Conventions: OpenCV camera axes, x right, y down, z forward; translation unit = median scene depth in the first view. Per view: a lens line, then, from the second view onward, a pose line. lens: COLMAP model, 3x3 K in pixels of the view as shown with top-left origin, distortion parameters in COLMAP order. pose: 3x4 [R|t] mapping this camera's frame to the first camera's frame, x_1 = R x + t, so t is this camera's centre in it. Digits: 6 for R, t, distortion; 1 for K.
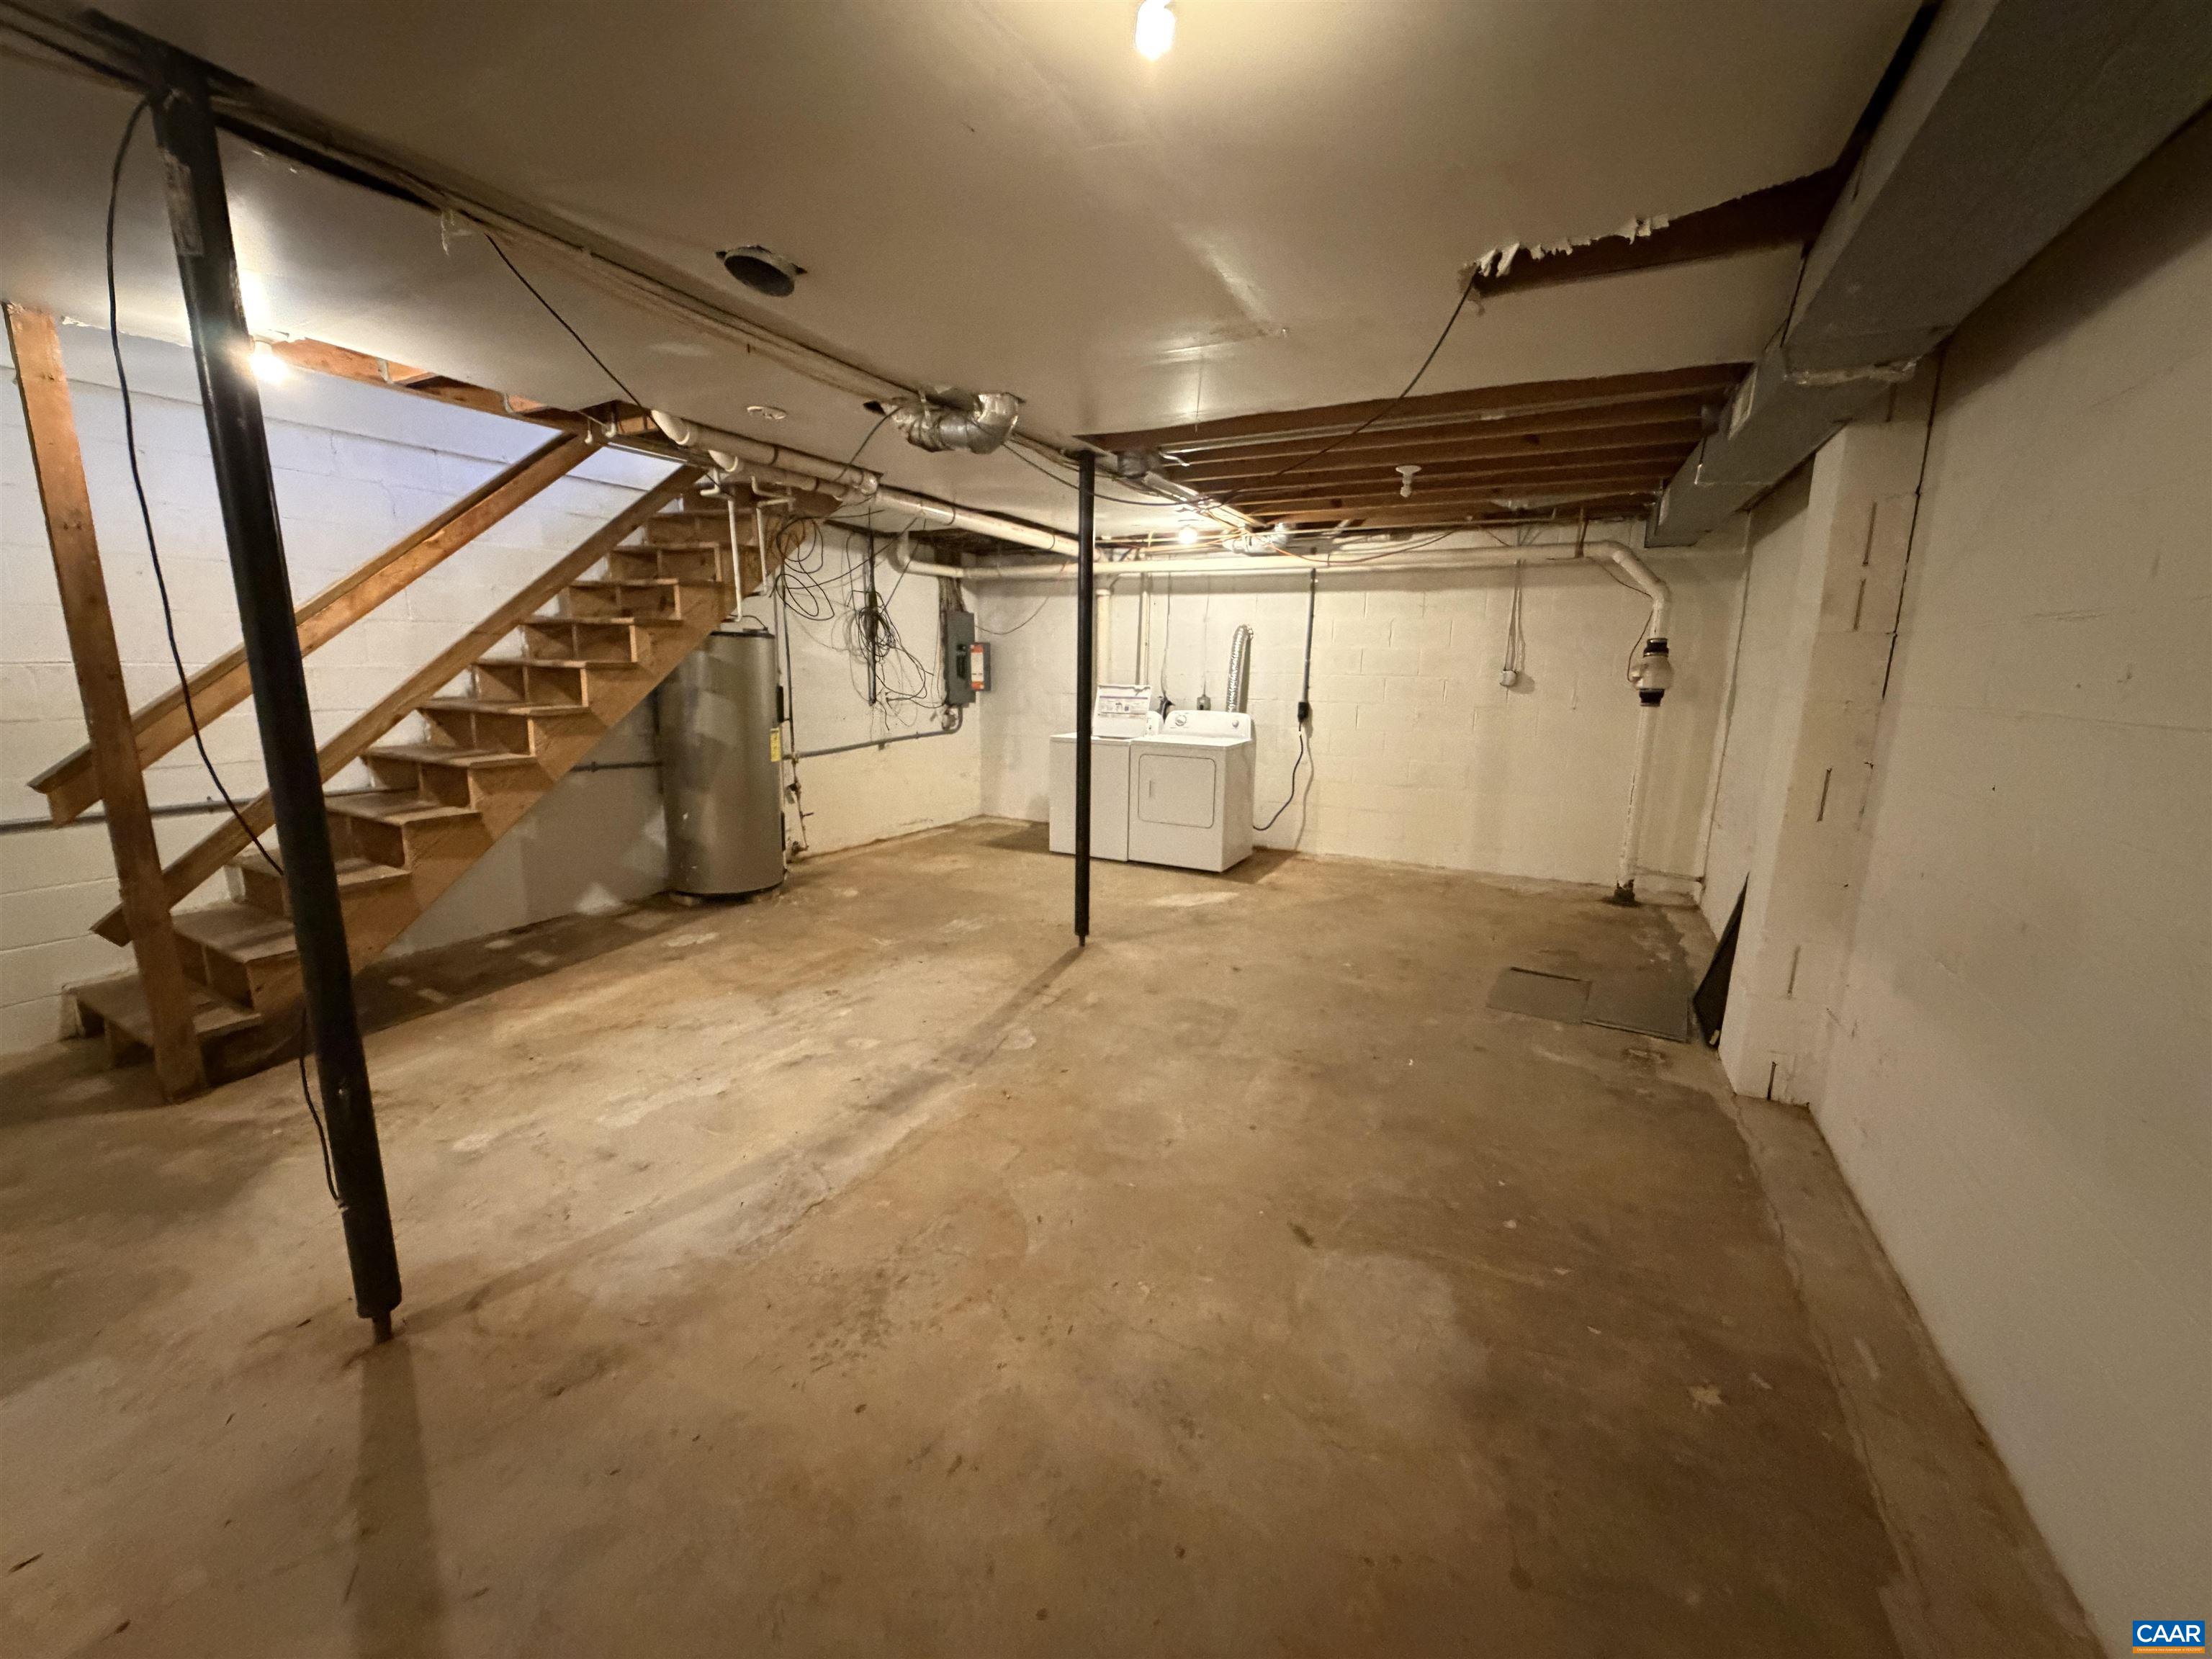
lens RADIAL K [[882.0, 0, 1098.8], [0, 882.0, 829.0], [0, 0, 1]] dist [0.001605, -0.000037]
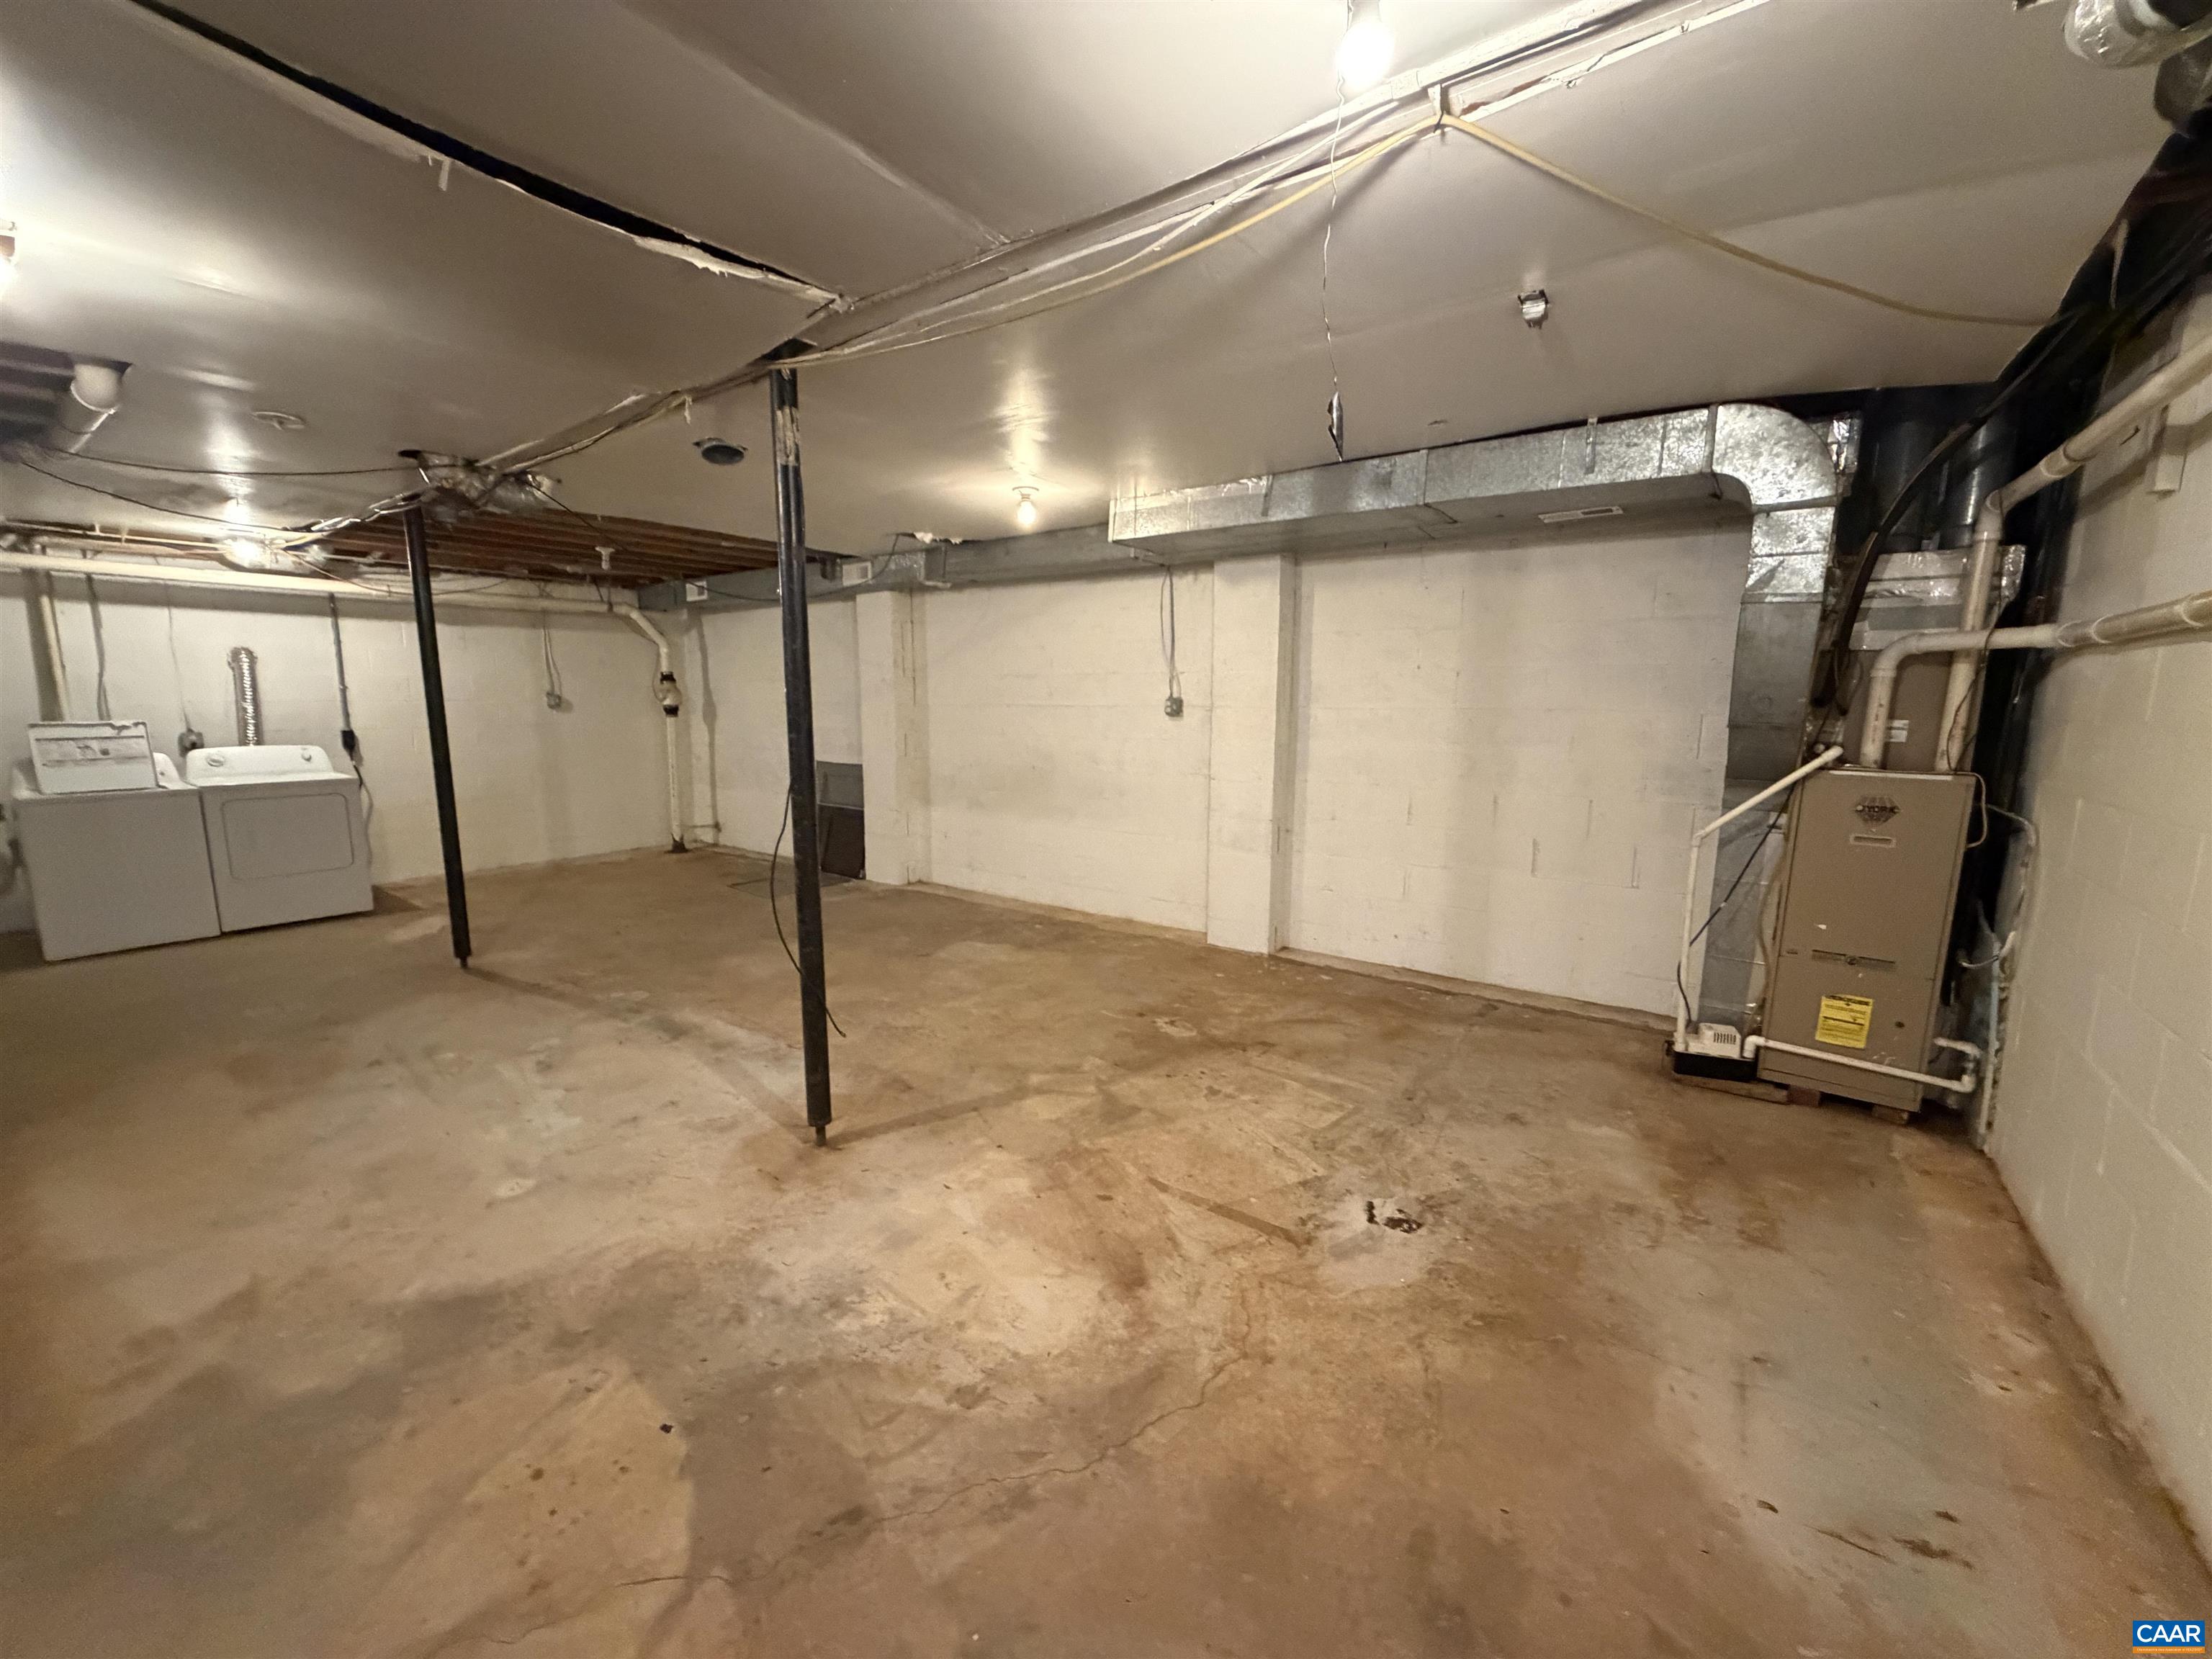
lens RADIAL K [[882.0, 0, 1098.8], [0, 882.0, 829.0], [0, 0, 1]] dist [0.001605, -0.000037]
pose [[0.149093, -0.164370, 0.975066, -0.764940], [0.182838, 0.973666, 0.136177, -0.025898], [-0.971772, 0.157977, 0.175220, 0.066306]]
